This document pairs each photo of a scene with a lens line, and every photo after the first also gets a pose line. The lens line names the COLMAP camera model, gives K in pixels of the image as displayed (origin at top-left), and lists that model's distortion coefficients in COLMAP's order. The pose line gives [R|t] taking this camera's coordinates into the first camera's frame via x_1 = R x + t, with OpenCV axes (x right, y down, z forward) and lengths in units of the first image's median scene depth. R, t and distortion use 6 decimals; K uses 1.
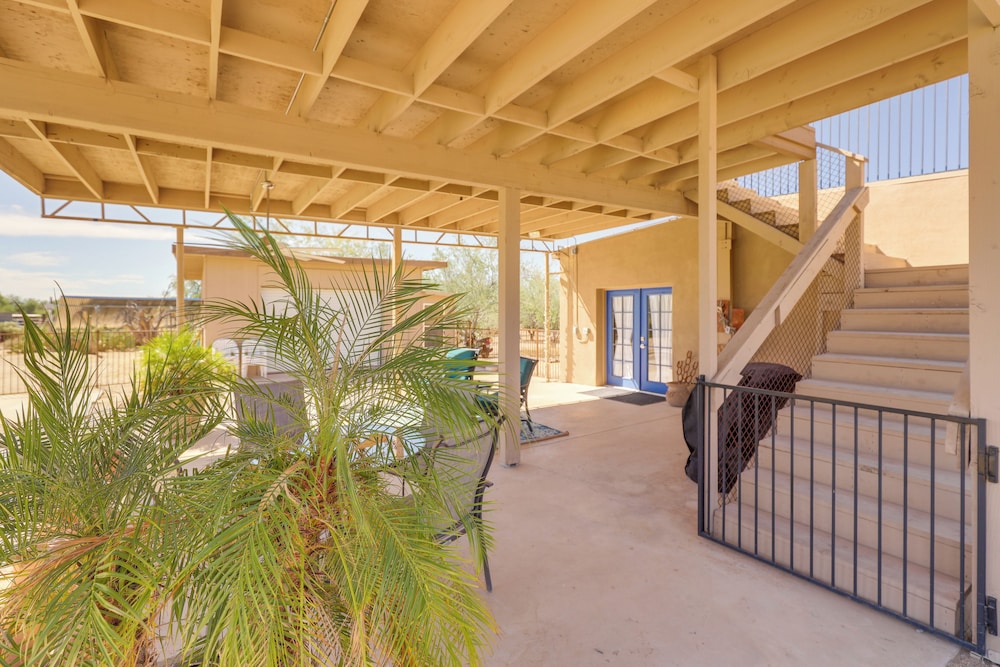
lens RADIAL K [[463.4, 0, 496.1], [0, 463.4, 318.0], [0, 0, 1]] dist [-0.000683, -0.000748]
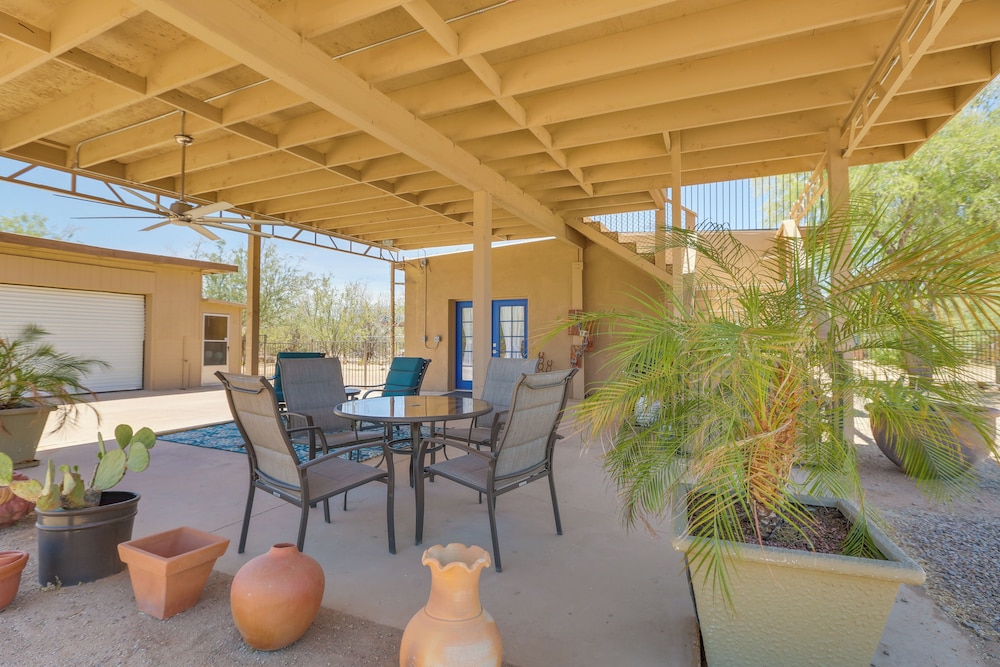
lens RADIAL K [[489.0, 0, 496.9], [0, 489.0, 334.7], [0, 0, 1]] dist [0.001379, -0.001759]
pose [[0.838989, 0.007521, 0.544097, -0.340775], [0.005500, 0.999736, -0.022301, 0.048267], [-0.544121, 0.021703, 0.838726, 0.003149]]
